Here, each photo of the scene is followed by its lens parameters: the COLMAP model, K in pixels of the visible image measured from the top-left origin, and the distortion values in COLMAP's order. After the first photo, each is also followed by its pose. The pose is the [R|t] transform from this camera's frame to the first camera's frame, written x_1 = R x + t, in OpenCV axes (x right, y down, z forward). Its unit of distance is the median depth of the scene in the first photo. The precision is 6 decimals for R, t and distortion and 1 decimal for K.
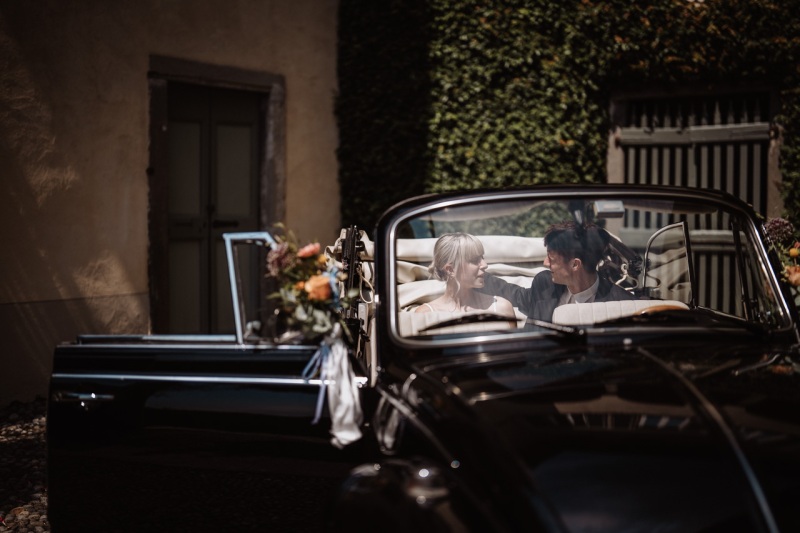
lens RADIAL K [[1109.2, 0, 401.9], [0, 1109.2, 268.8], [0, 0, 1]] dist [-0.144874, 0.973182]
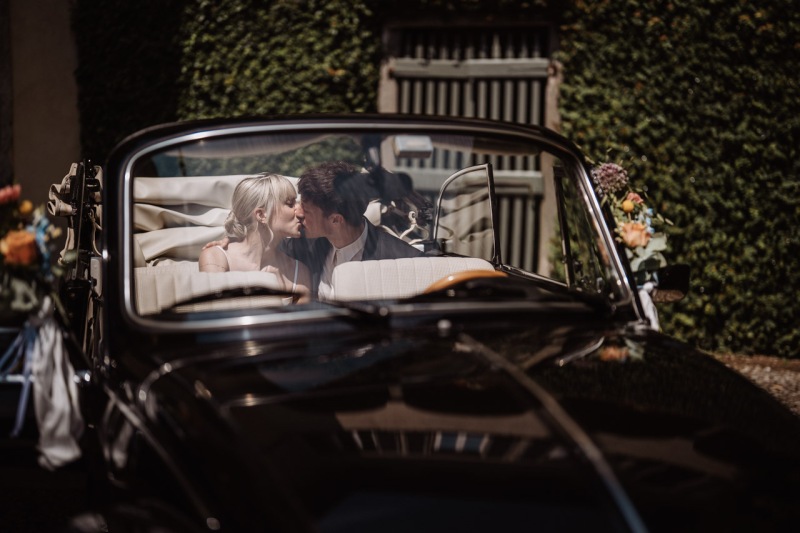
lens RADIAL K [[1109.2, 0, 401.9], [0, 1109.2, 268.8], [0, 0, 1]] dist [-0.144874, 0.973182]
pose [[0.976113, 0.000956, 0.217262, 0.004172], [-0.013696, 0.998272, 0.057138, -0.005189], [-0.216832, -0.058749, 0.974439, 0.094924]]
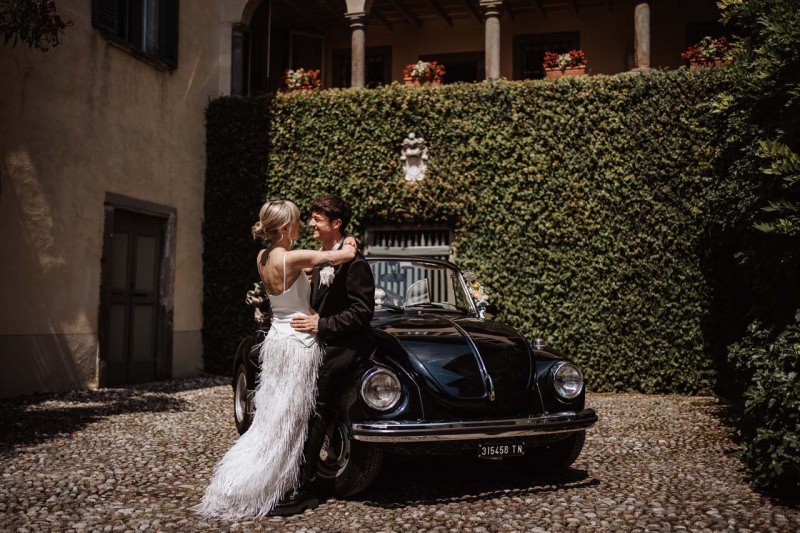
lens RADIAL K [[838.0, 0, 397.0], [0, 838.0, 267.1], [0, 0, 1]] dist [-0.014164, 0.046942]
pose [[0.959941, 0.031307, 0.278448, -0.151289], [0.001092, 0.993313, -0.115444, 0.068954], [-0.280200, 0.111124, 0.953488, -0.337358]]
